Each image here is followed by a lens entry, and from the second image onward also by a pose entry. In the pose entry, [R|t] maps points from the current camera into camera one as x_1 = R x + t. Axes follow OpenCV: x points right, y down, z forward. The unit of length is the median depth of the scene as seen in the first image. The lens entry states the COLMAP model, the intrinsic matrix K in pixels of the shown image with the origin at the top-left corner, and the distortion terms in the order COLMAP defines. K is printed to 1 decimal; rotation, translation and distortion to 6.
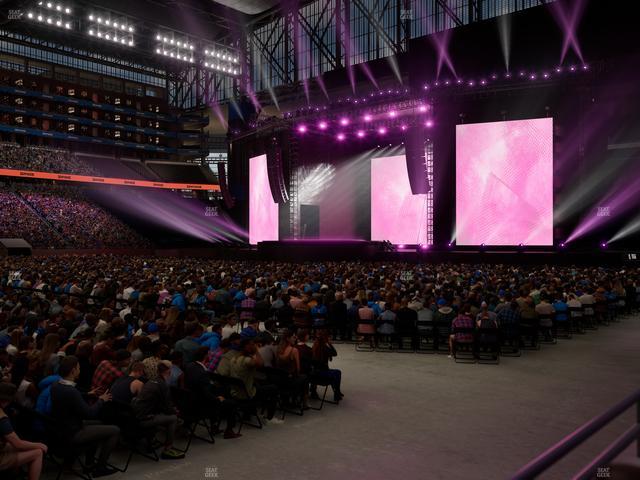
lens RADIAL K [[599.4, 0, 315.9], [0, 599.4, 244.1], [0, 0, 1]] dist [0.002946, 0.000000]
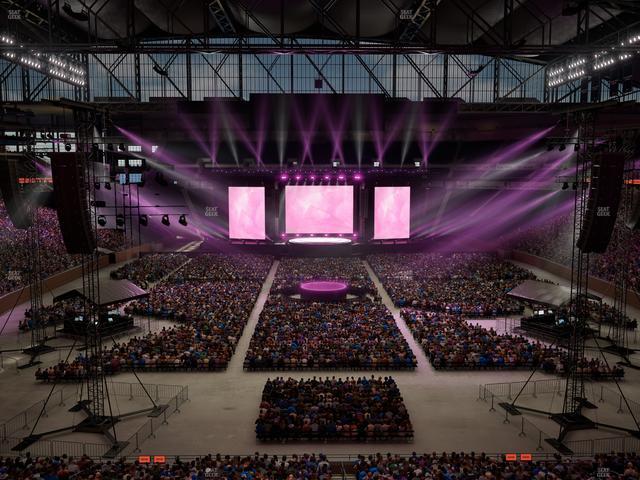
lens RADIAL K [[599.4, 0, 319.1], [0, 599.4, 240.2], [0, 0, 1]] dist [0.002946, 0.000000]
pose [[0.739120, -0.072851, 0.669622, -1.106596], [0.002295, 0.994401, 0.105652, -0.180488], [-0.673570, -0.076553, 0.735149, -0.414776]]
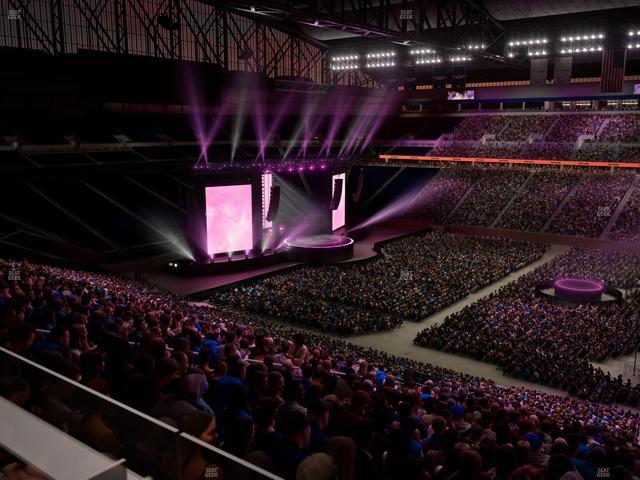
lens RADIAL K [[599.4, 0, 318.5], [0, 599.4, 240.3], [0, 0, 1]] dist [0.002946, 0.000000]
pose [[-0.067136, -0.183374, 0.980748, -1.446879], [0.004518, 0.982900, 0.184085, -0.277780], [-0.997734, 0.016790, -0.065159, 0.903671]]
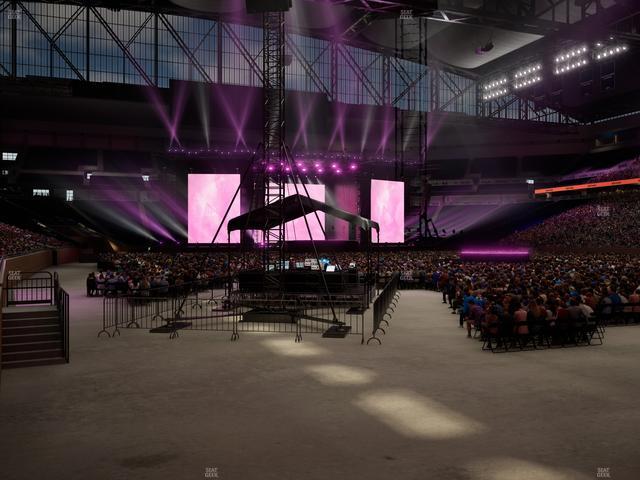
lens RADIAL K [[599.4, 0, 320.2], [0, 599.4, 240.6], [0, 0, 1]] dist [0.002946, 0.000000]
pose [[0.469387, -0.001060, 0.882992, -1.139729], [0.003540, 0.999994, -0.000681, -0.003464], [-0.882986, 0.003445, 0.469387, 0.193433]]
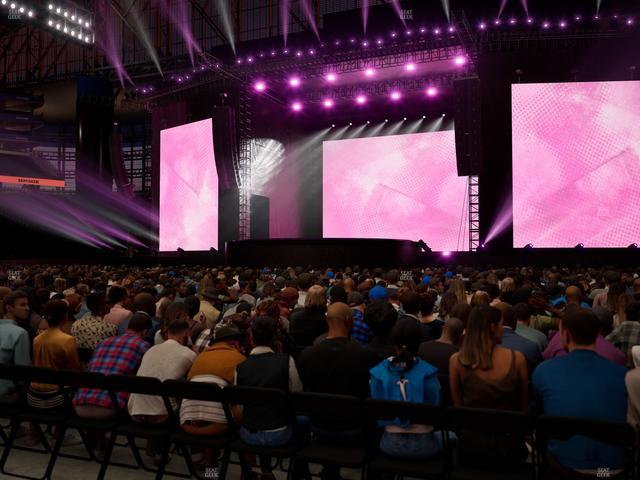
lens RADIAL K [[599.4, 0, 317.8], [0, 599.4, 240.9], [0, 0, 1]] dist [0.002946, 0.000000]
pose [[0.948762, 0.011614, 0.315779, -0.166259], [0.000111, 0.999312, -0.037087, 0.015138], [-0.315993, 0.035222, 0.948108, 0.292905]]
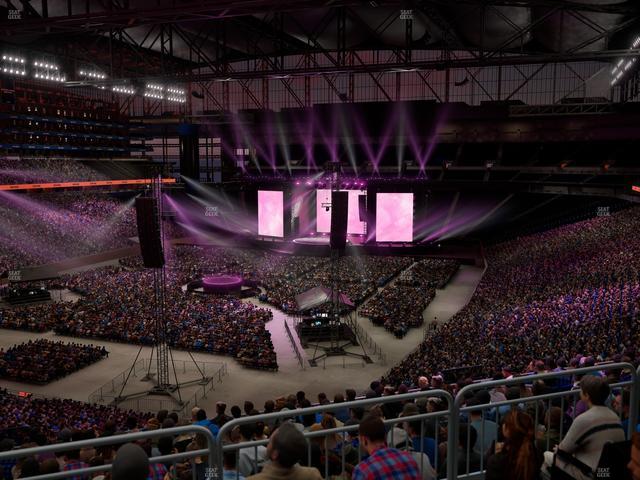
lens RADIAL K [[599.4, 0, 318.8], [0, 599.4, 239.5], [0, 0, 1]] dist [0.002946, 0.000000]
pose [[0.930164, -0.045757, 0.364281, -0.674882], [0.001043, 0.992529, 0.122007, -0.234170], [-0.367142, -0.113107, 0.923262, -0.913127]]
